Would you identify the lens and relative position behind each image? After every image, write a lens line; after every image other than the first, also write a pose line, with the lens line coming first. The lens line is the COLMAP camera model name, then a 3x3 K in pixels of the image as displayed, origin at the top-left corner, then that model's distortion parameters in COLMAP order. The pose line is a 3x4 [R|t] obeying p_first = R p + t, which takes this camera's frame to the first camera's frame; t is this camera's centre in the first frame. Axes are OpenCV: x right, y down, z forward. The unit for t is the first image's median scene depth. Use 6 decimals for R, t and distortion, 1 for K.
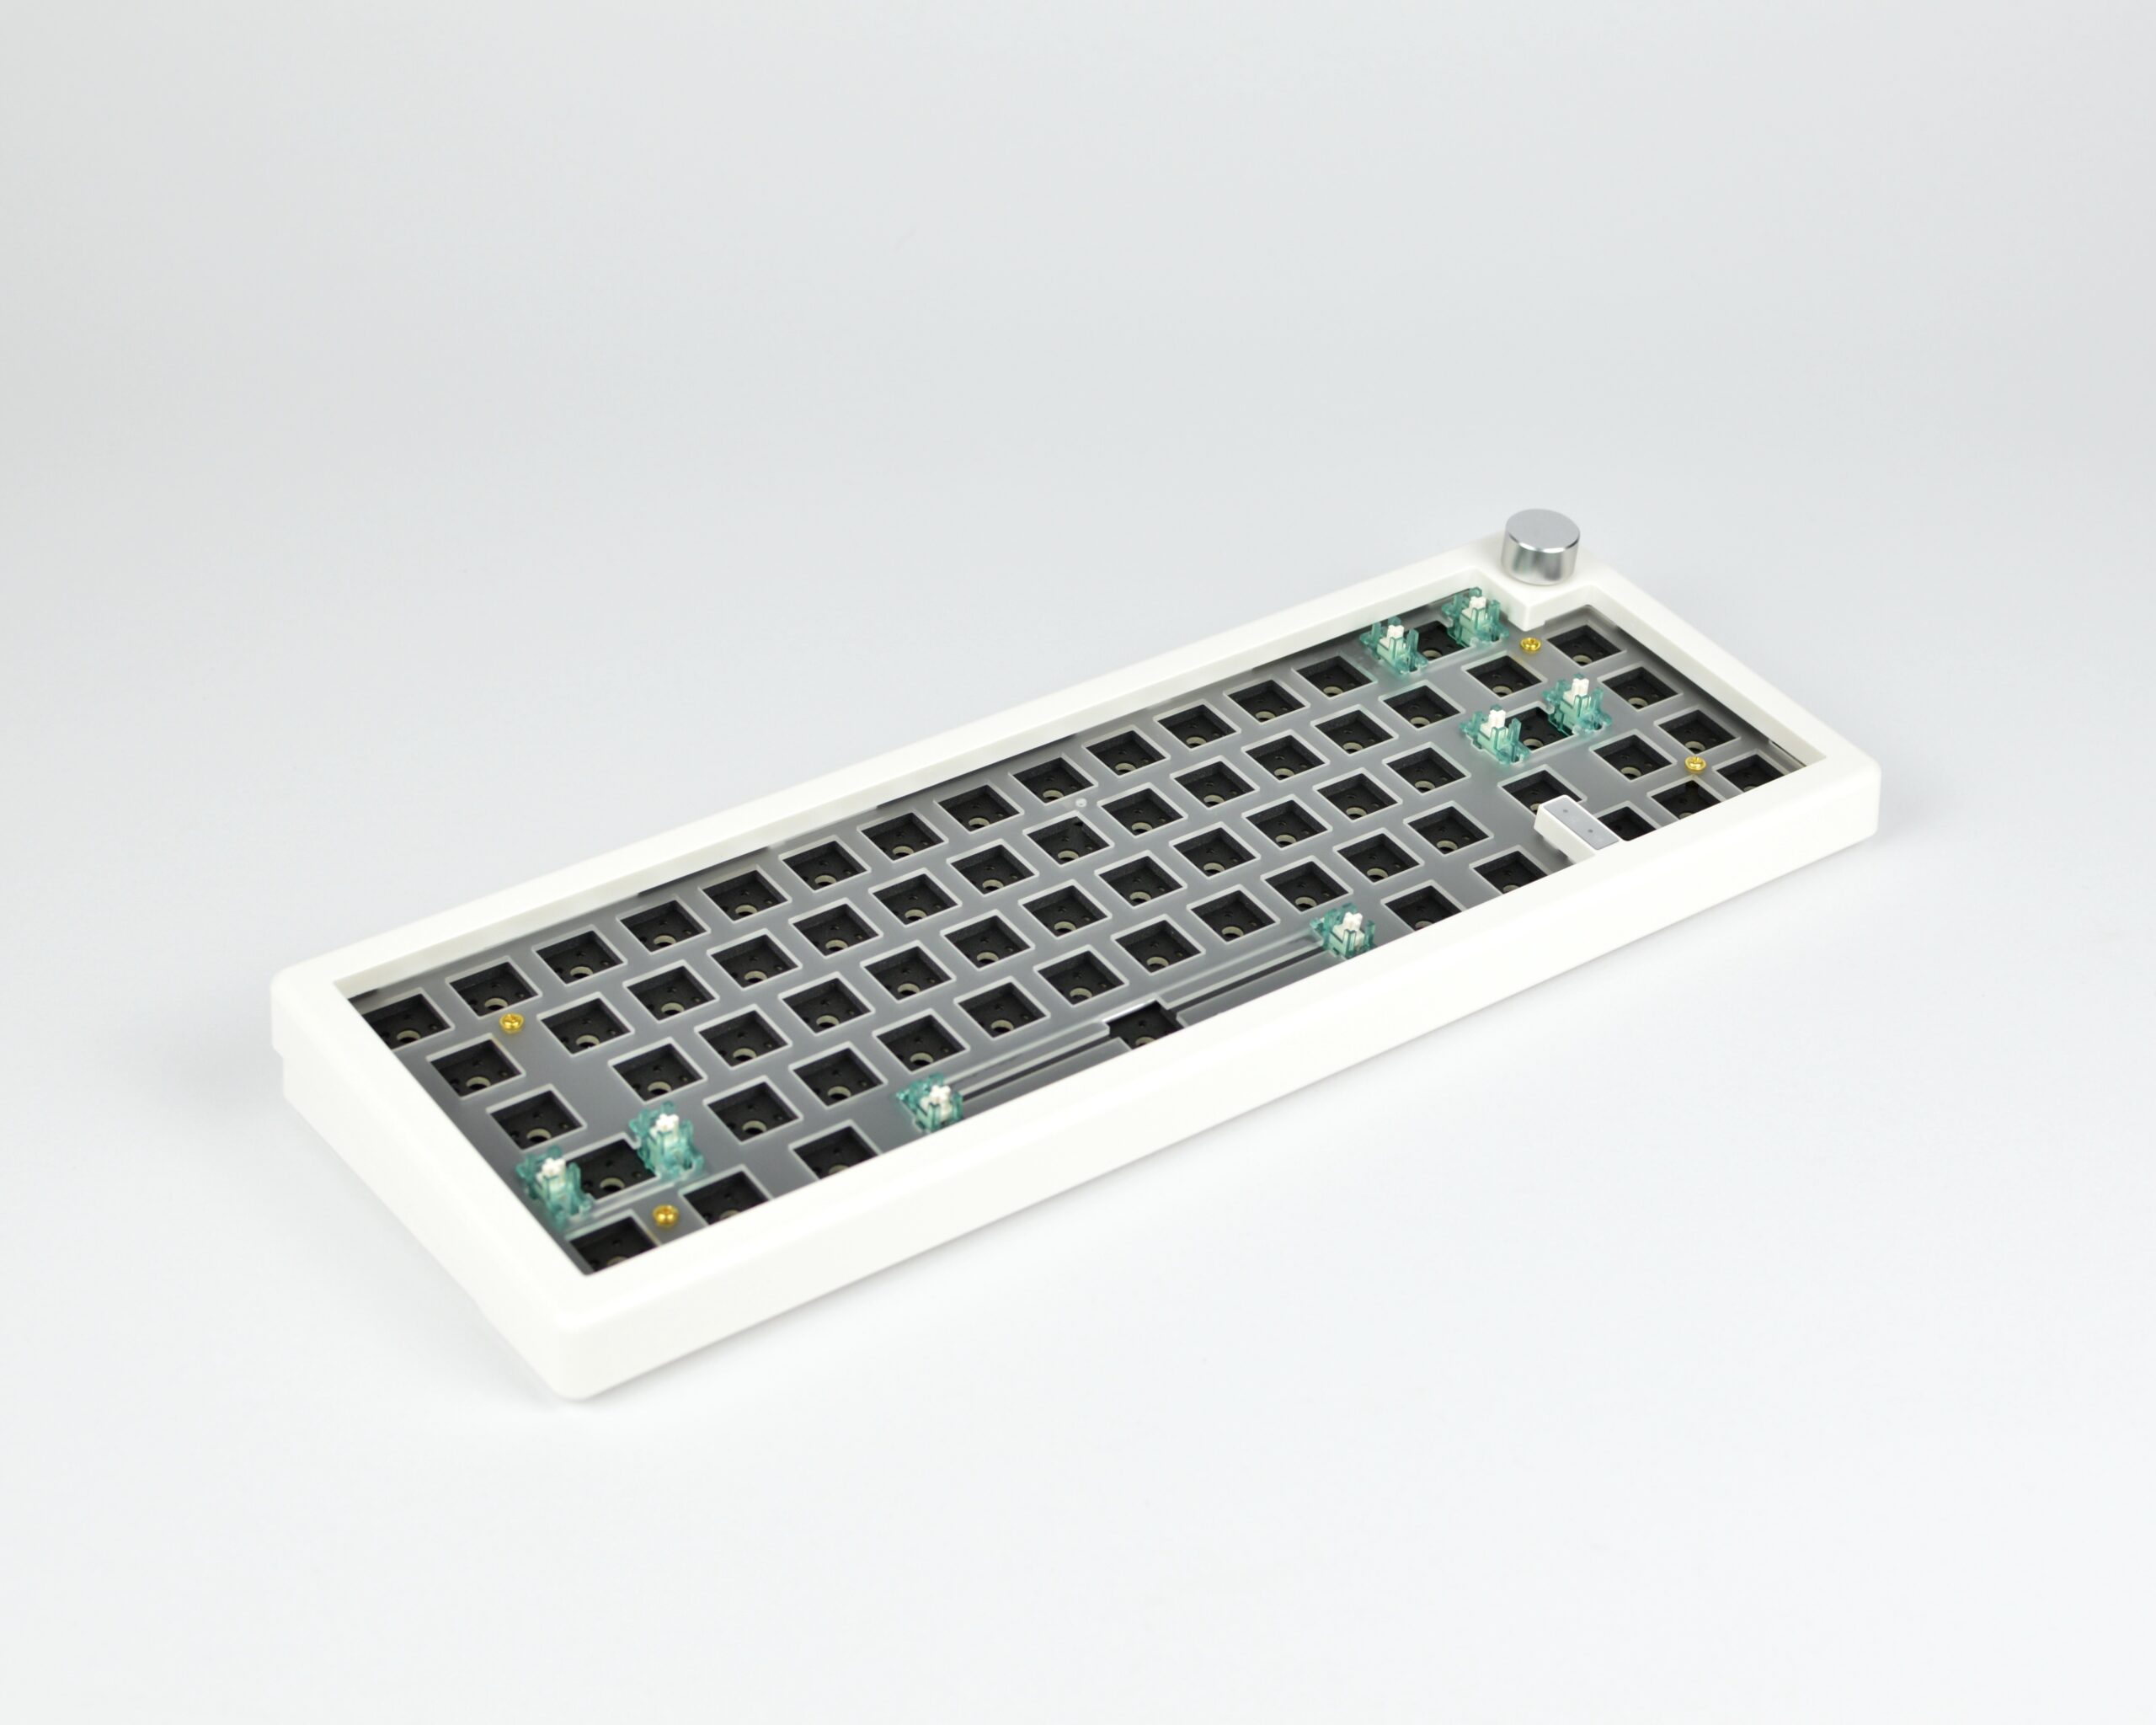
lens RADIAL K [[4569.3, 0, 1078.0], [0, 4569.3, 862.5], [0, 0, 1]] dist [0.011192, 0.033764]
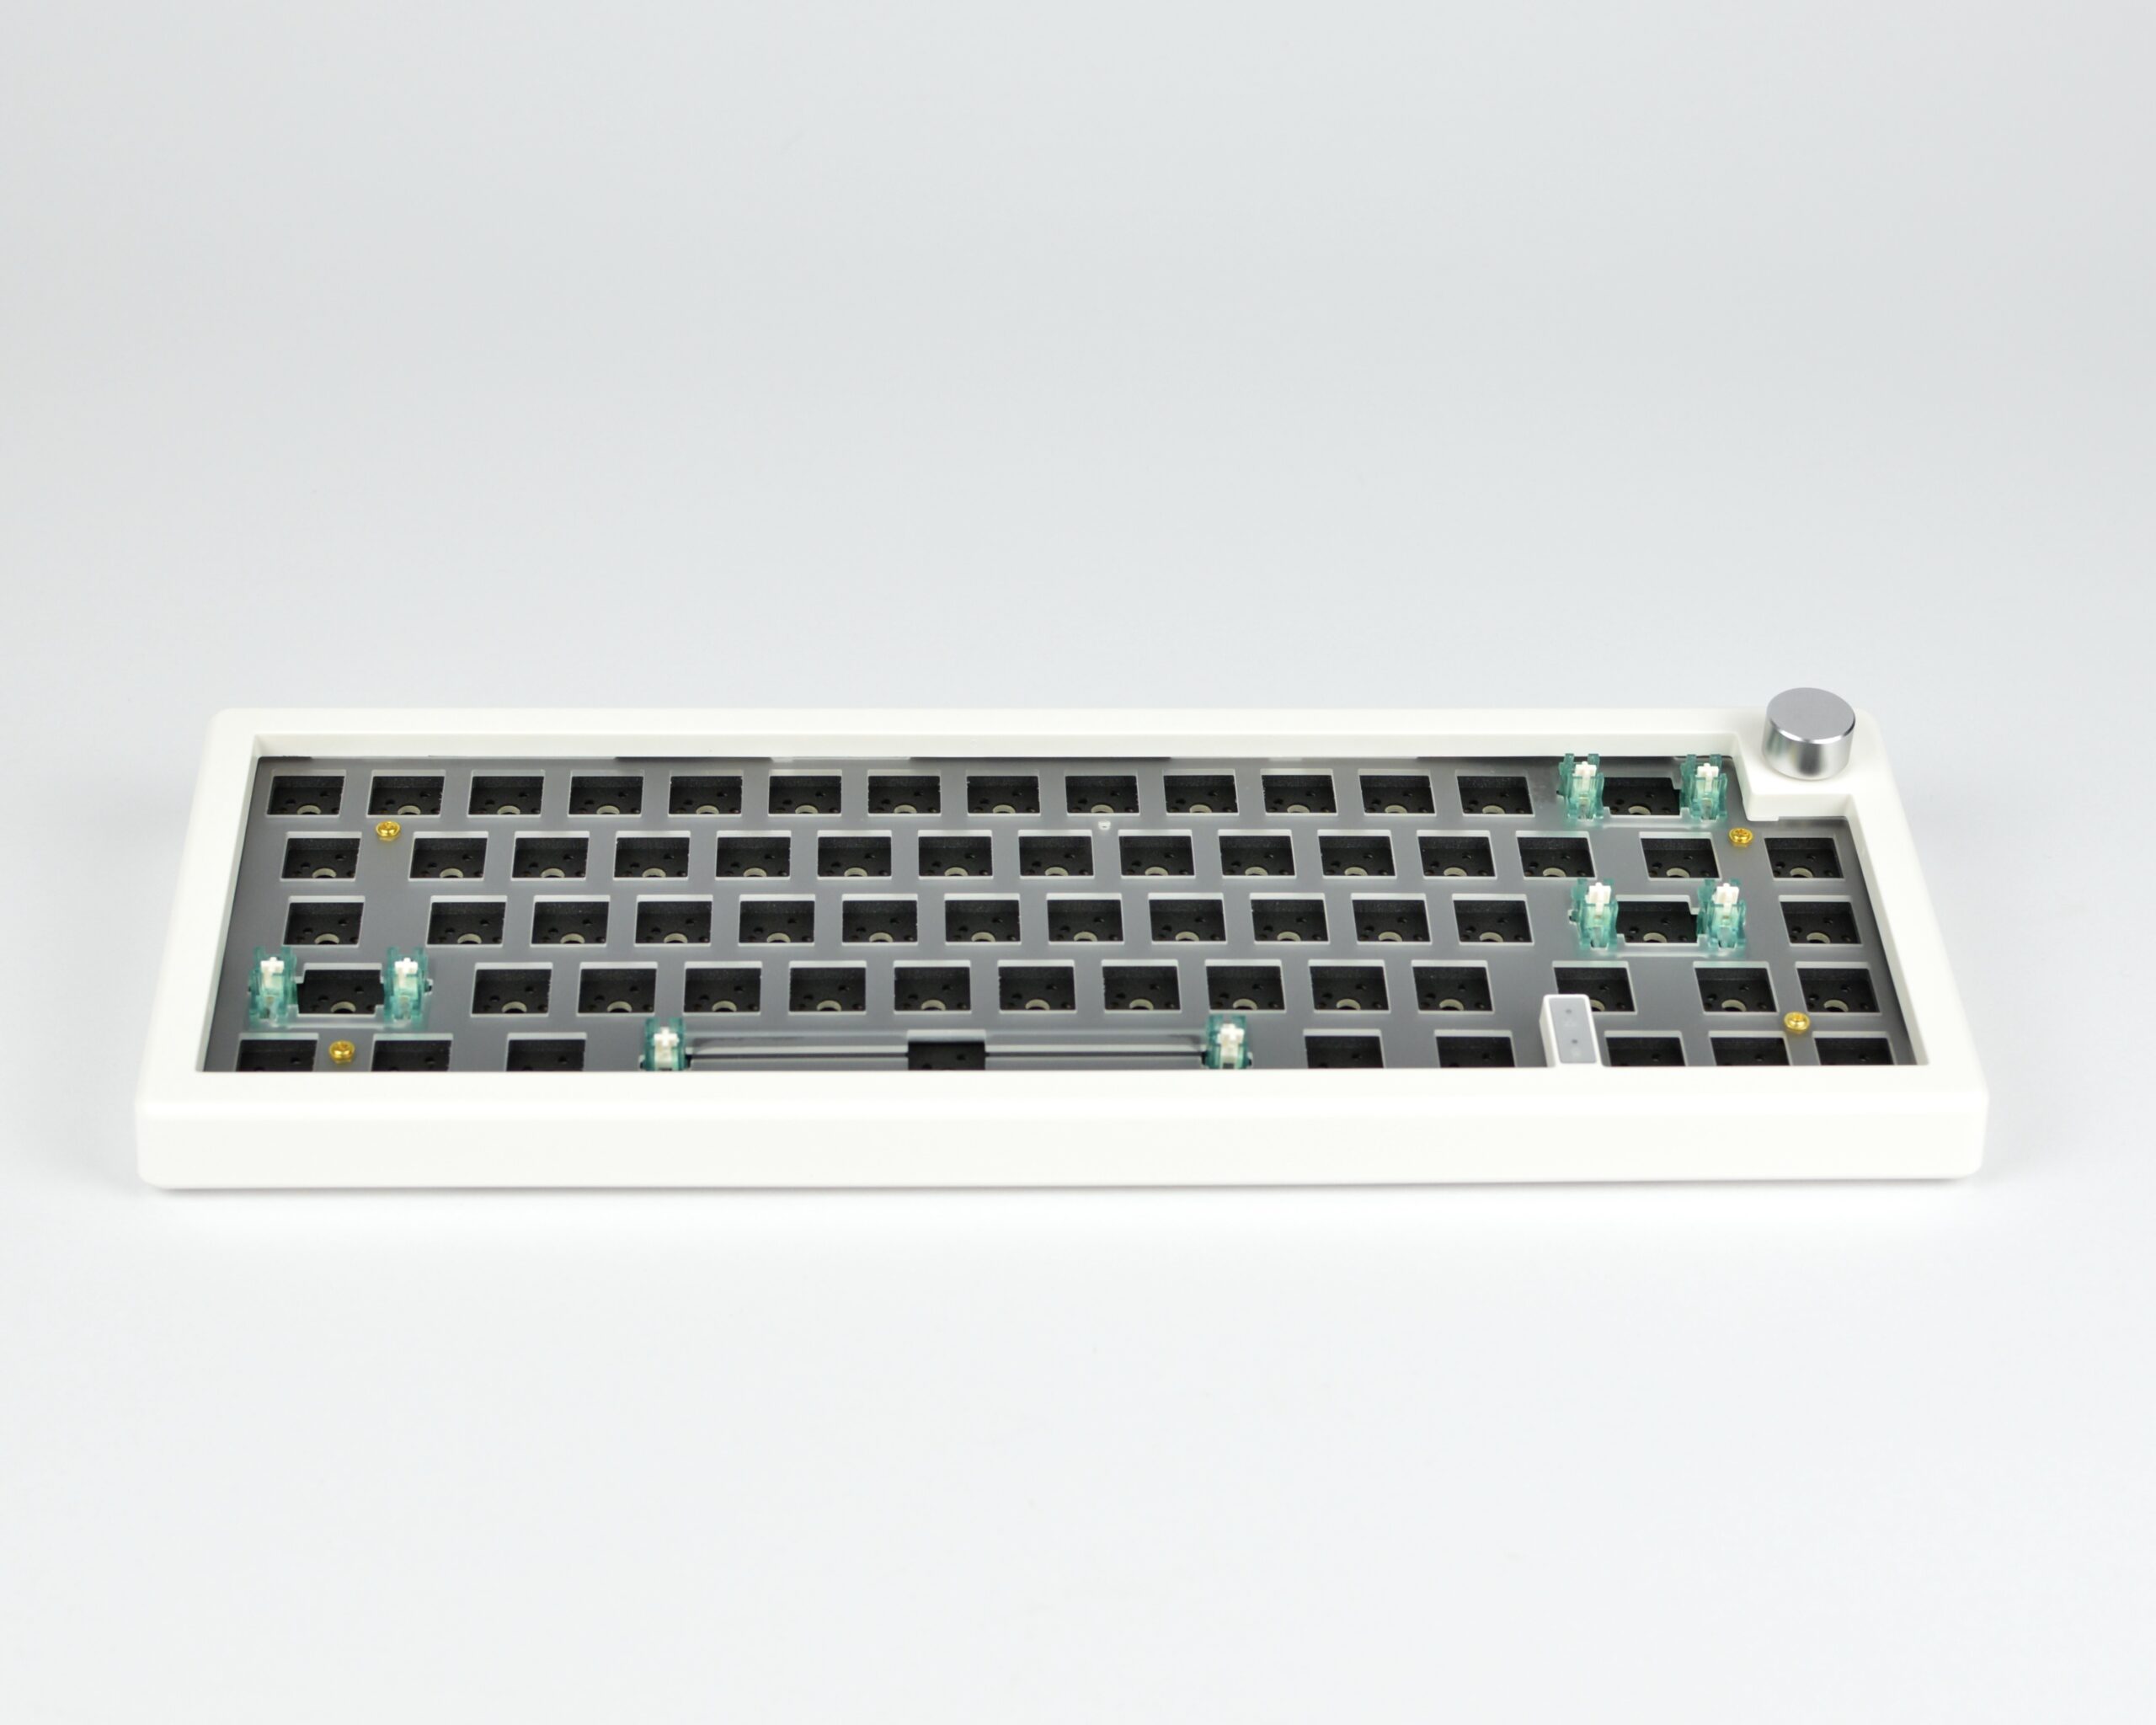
lens RADIAL K [[4569.3, 0, 1078.0], [0, 4569.3, 862.5], [0, 0, 1]] dist [0.011192, 0.033764]
pose [[0.810054, 0.332303, -0.483102, 0.463595], [-0.307377, 0.942283, 0.132750, -0.131885], [0.499332, 0.040960, 0.865442, 0.175642]]
